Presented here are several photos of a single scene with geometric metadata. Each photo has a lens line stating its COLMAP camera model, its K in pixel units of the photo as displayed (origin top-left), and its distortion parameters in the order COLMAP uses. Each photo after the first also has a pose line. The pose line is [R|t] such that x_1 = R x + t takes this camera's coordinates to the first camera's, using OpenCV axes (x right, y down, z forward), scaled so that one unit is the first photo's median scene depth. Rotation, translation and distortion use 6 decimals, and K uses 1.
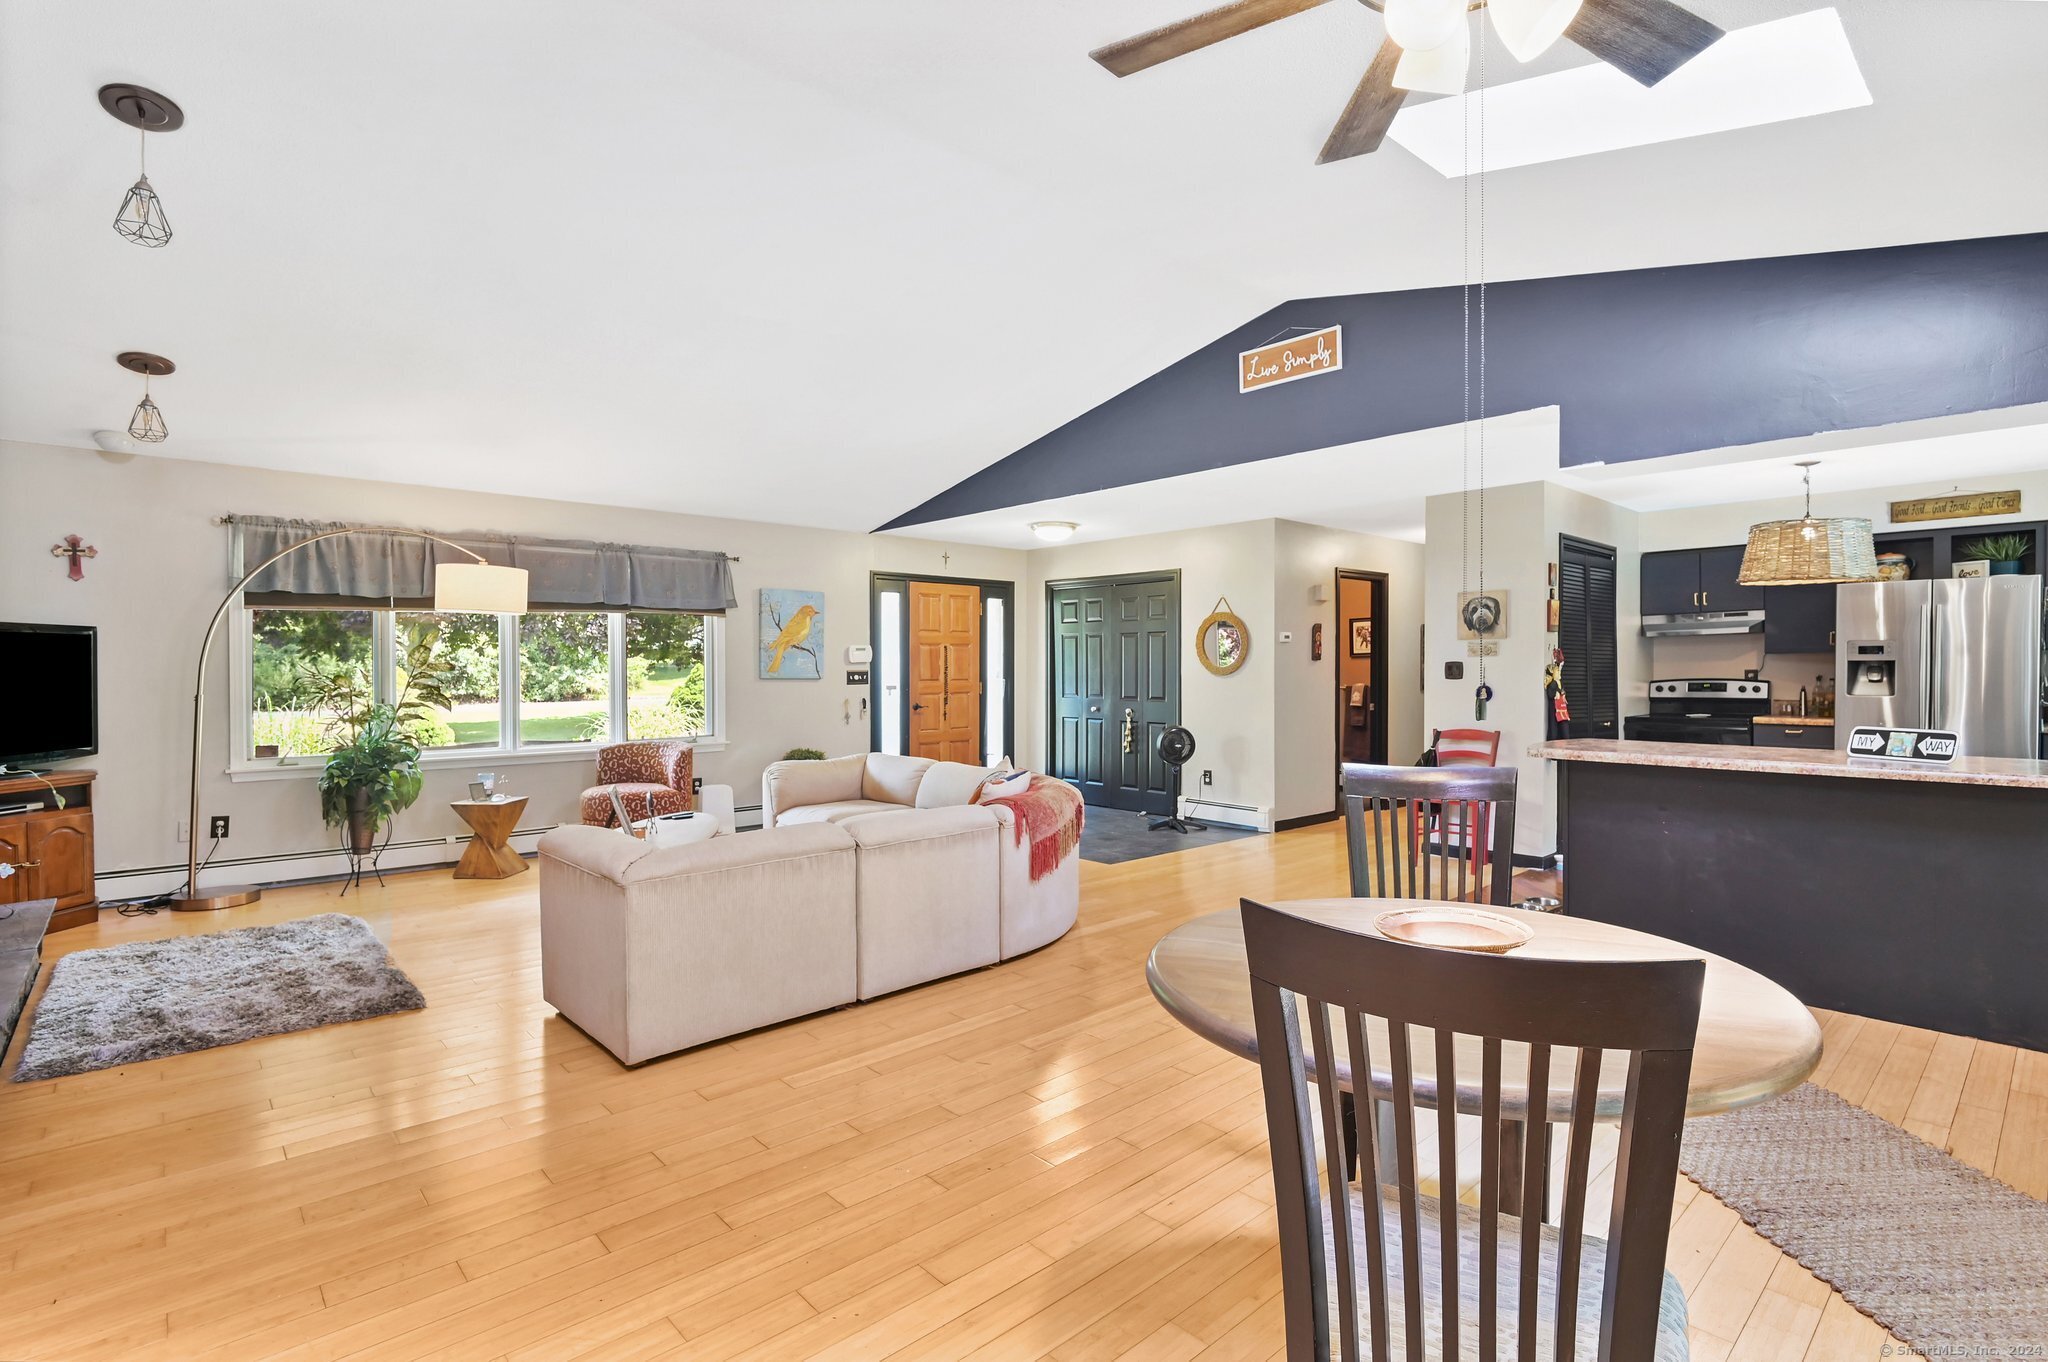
lens RADIAL K [[958.4, 0, 1029.0], [0, 958.4, 686.6], [0, 0, 1]] dist [-0.005193, -0.000098]
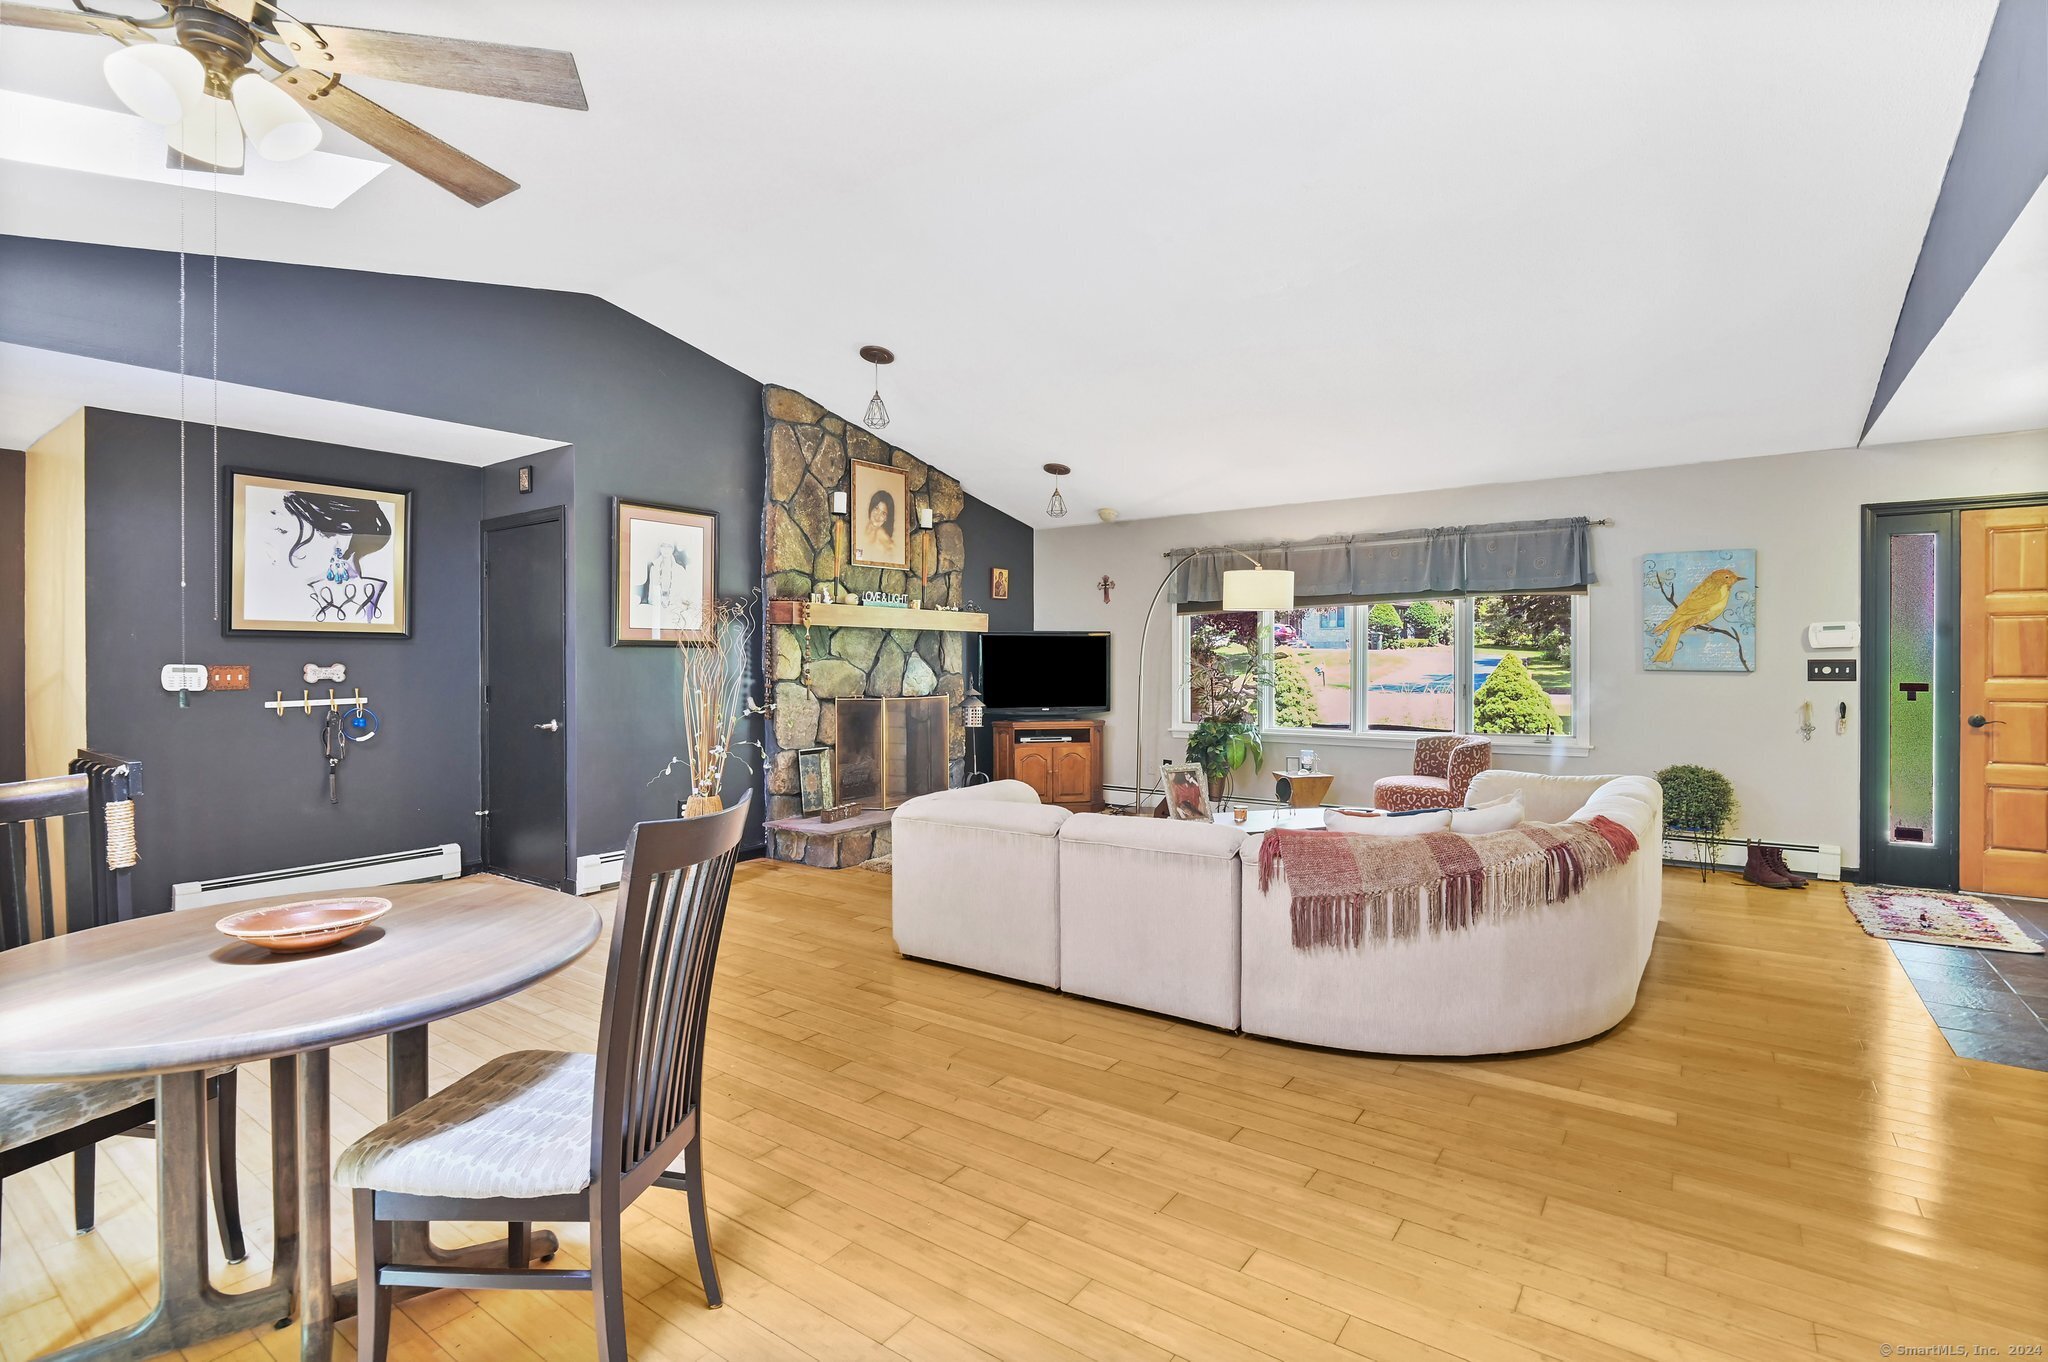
lens RADIAL K [[958.4, 0, 1045.7], [0, 958.4, 649.3], [0, 0, 1]] dist [-0.005193, -0.000098]
pose [[0.221619, -0.007802, -0.975102, 0.475422], [-0.016369, 0.999797, -0.011720, -0.010185], [0.974996, 0.018558, 0.221446, 0.448814]]
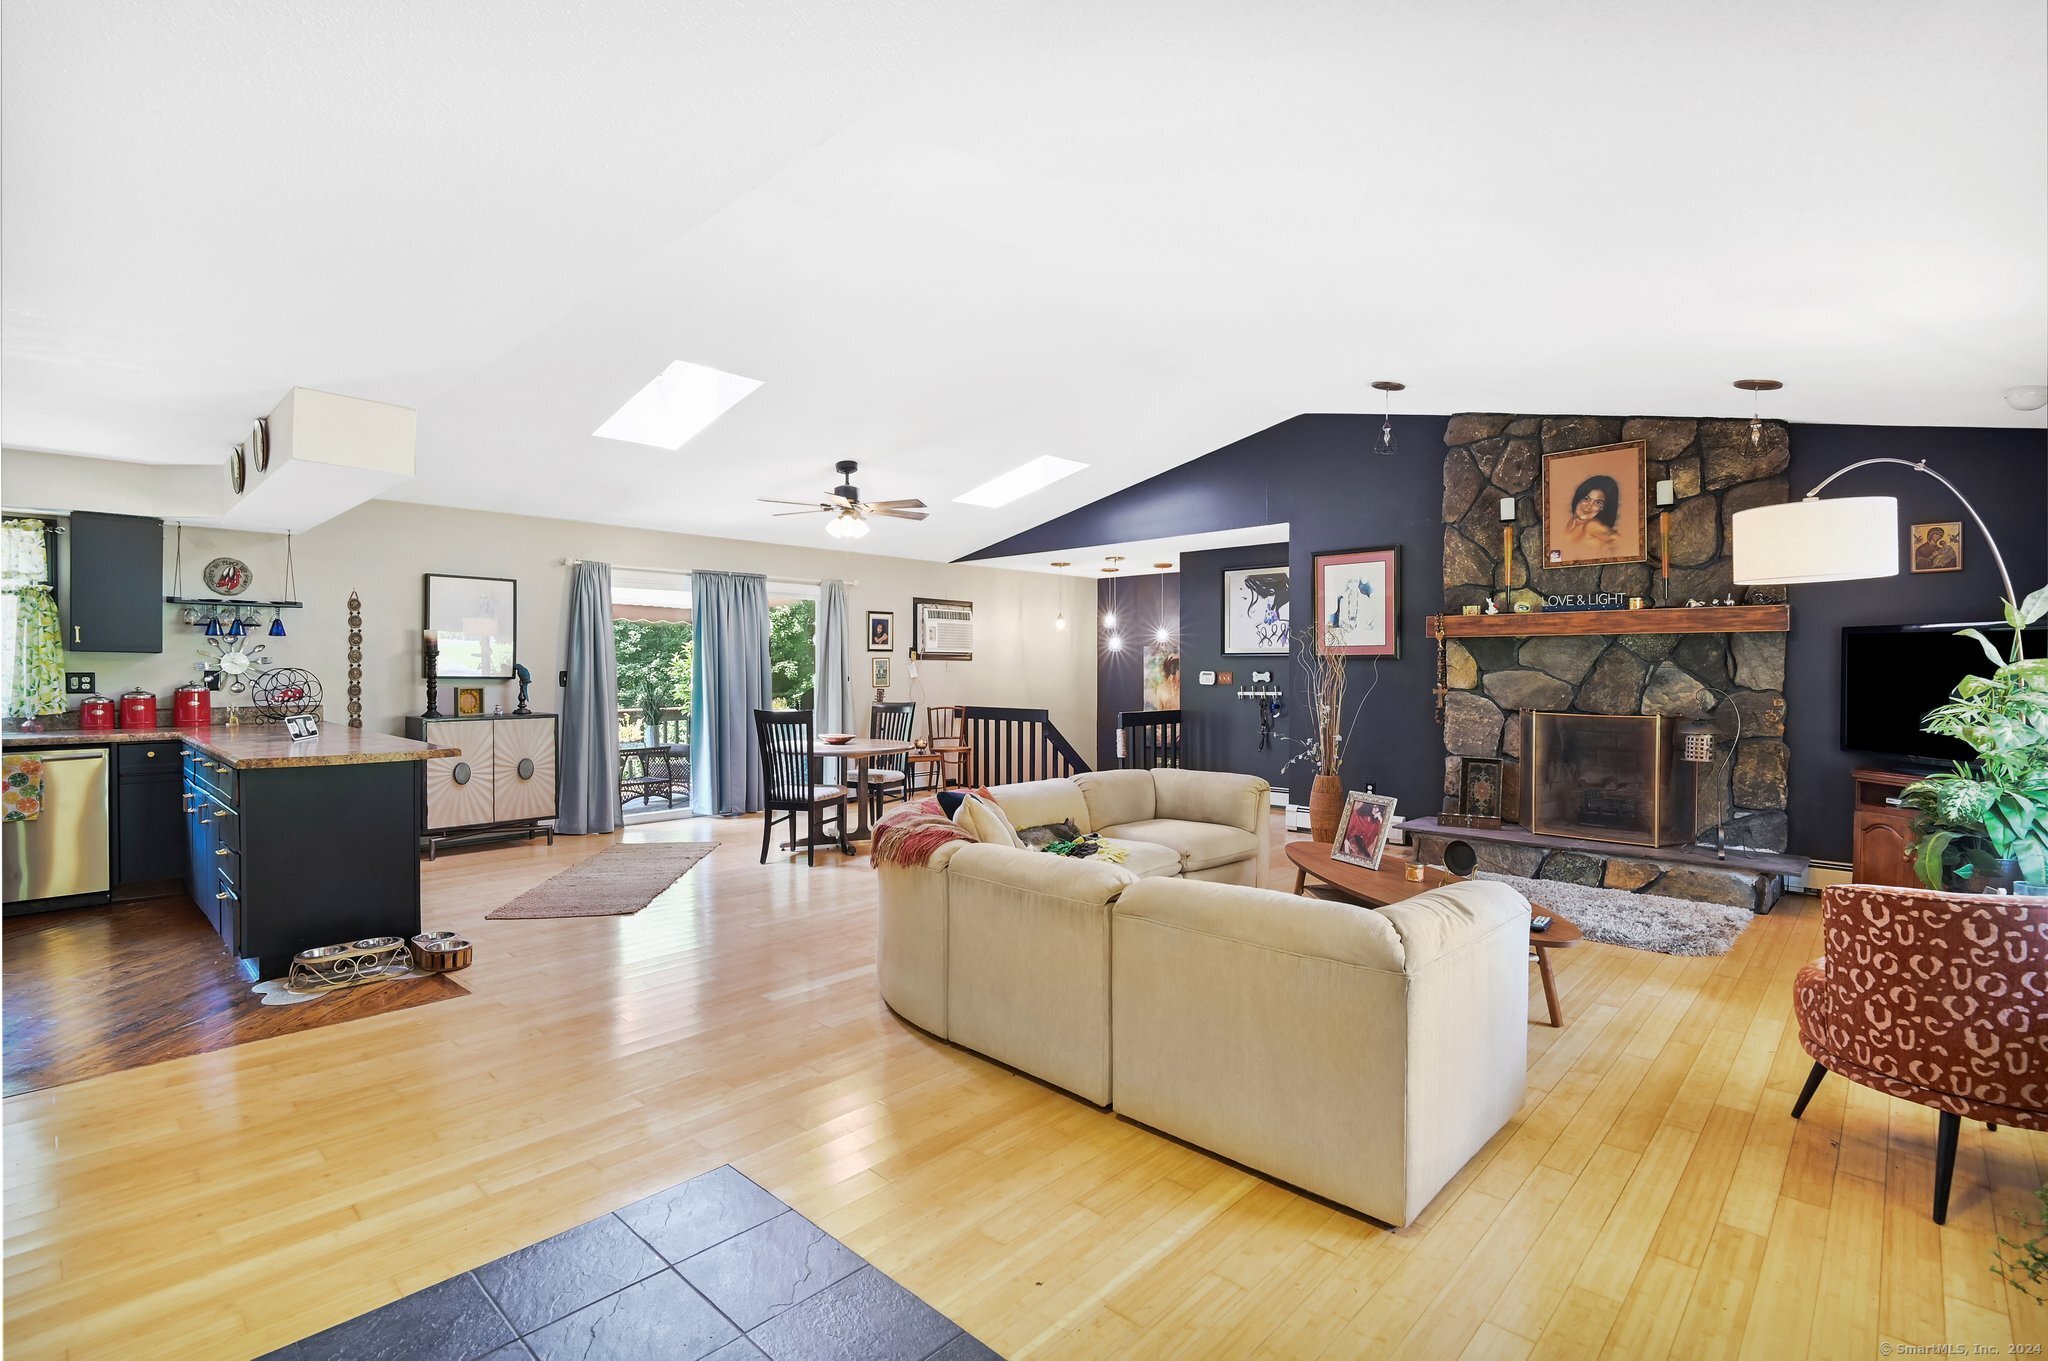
lens RADIAL K [[958.4, 0, 1017.1], [0, 958.4, 674.6], [0, 0, 1]] dist [-0.005193, -0.000098]
pose [[-0.997871, 0.002391, -0.065173, -0.010289], [0.000776, 0.999692, 0.024795, -0.028895], [0.065212, 0.024691, -0.997566, 1.453426]]
